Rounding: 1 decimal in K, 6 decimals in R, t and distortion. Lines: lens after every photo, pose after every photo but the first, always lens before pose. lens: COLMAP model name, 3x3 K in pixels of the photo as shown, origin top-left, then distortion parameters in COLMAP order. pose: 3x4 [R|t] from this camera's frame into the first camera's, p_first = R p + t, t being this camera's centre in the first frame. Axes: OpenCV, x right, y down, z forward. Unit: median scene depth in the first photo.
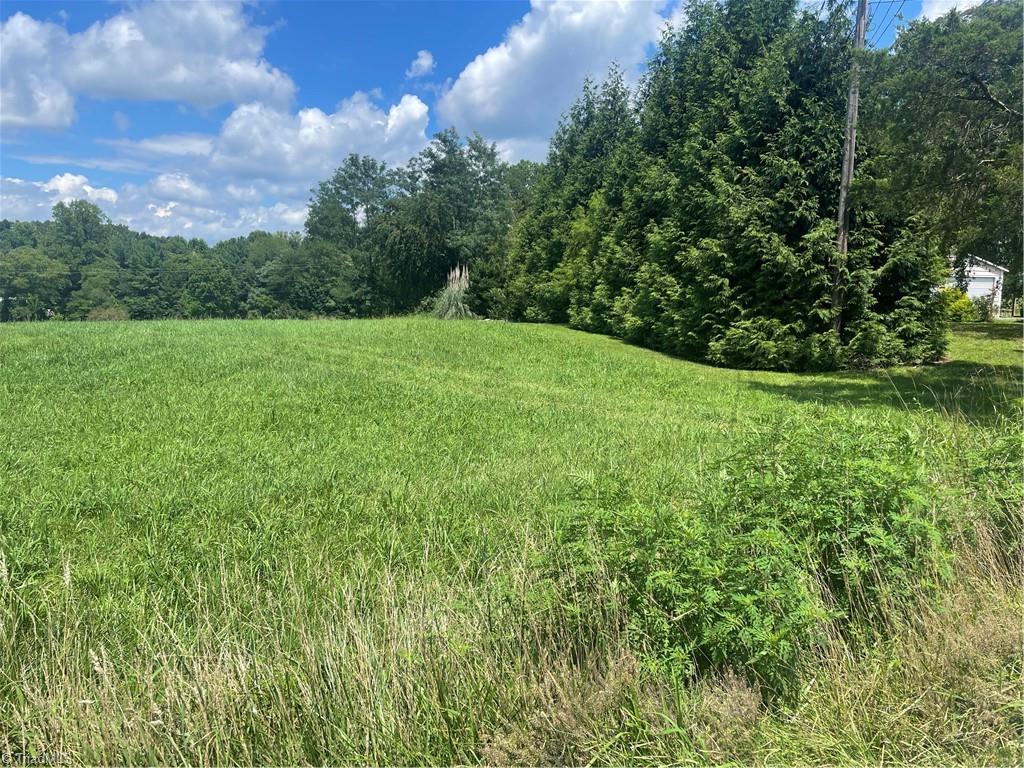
lens RADIAL K [[769.8, 0, 529.0], [0, 769.8, 381.4], [0, 0, 1]] dist [0.076211, -0.113877]
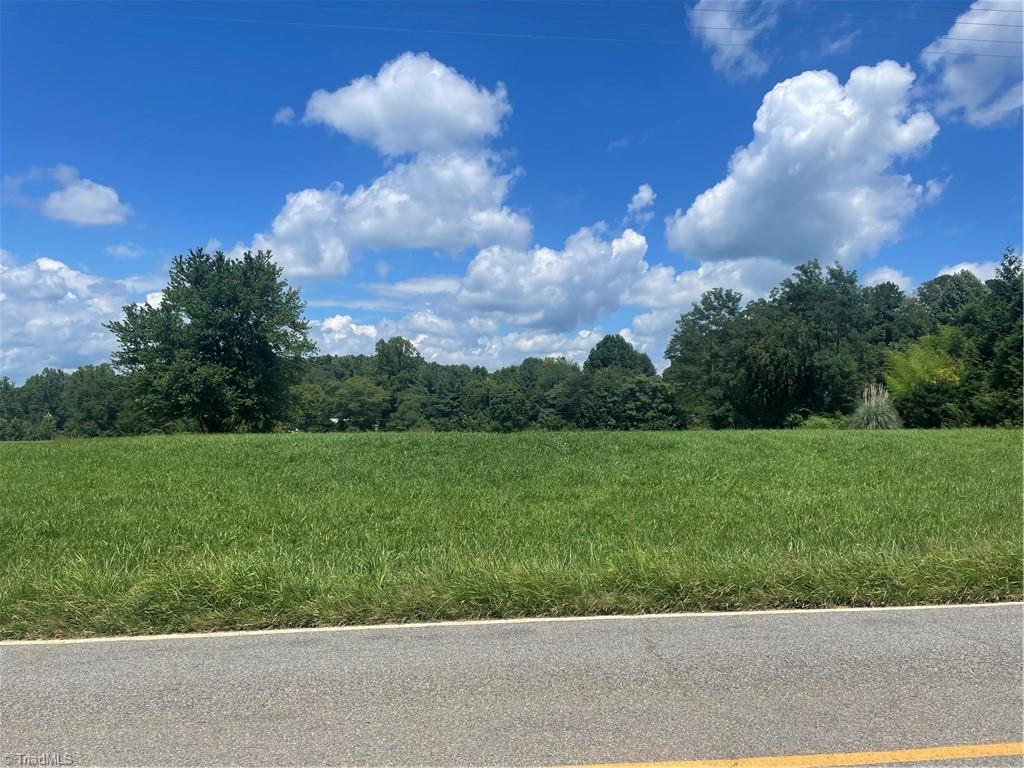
lens RADIAL K [[769.8, 0, 518.5], [0, 769.8, 388.5], [0, 0, 1]] dist [0.076211, -0.113877]
pose [[0.956893, -0.016975, -0.289943, -0.063226], [-0.025309, 0.989620, -0.141465, 0.005760], [0.289335, 0.142705, 0.946531, -0.042414]]
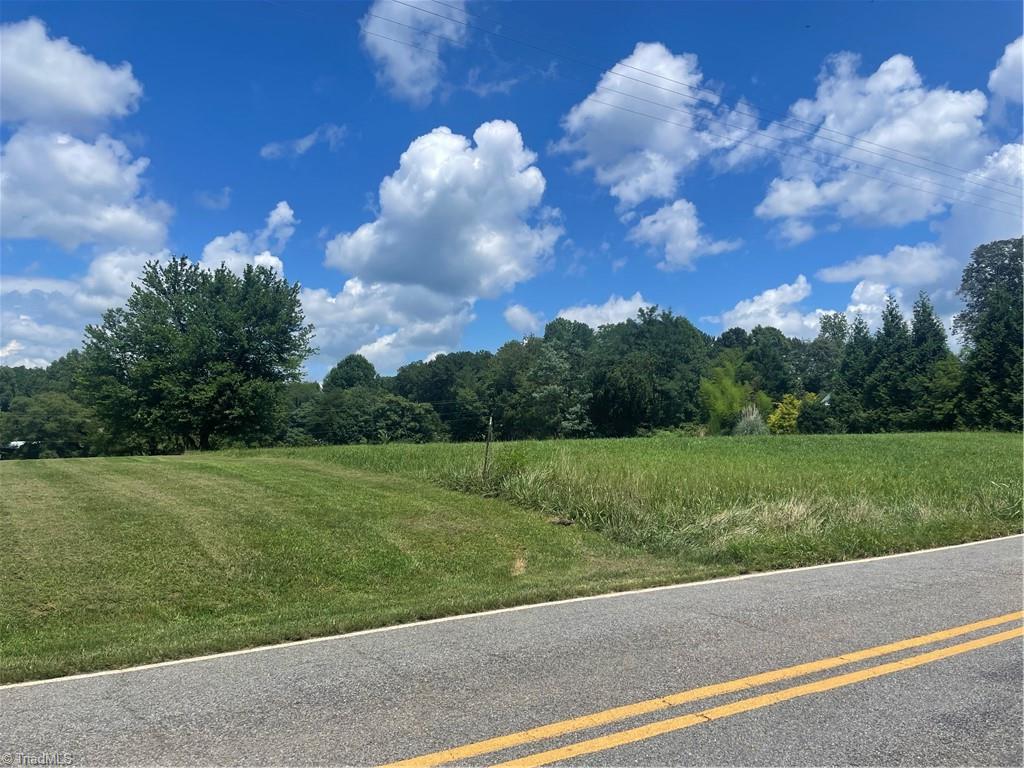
lens RADIAL K [[769.8, 0, 518.1], [0, 769.8, 389.3], [0, 0, 1]] dist [0.076211, -0.113877]
pose [[0.986954, -0.009006, 0.160751, -0.191906], [0.035583, 0.985947, -0.163226, 0.011501], [-0.157022, 0.166816, 0.973405, -0.090615]]
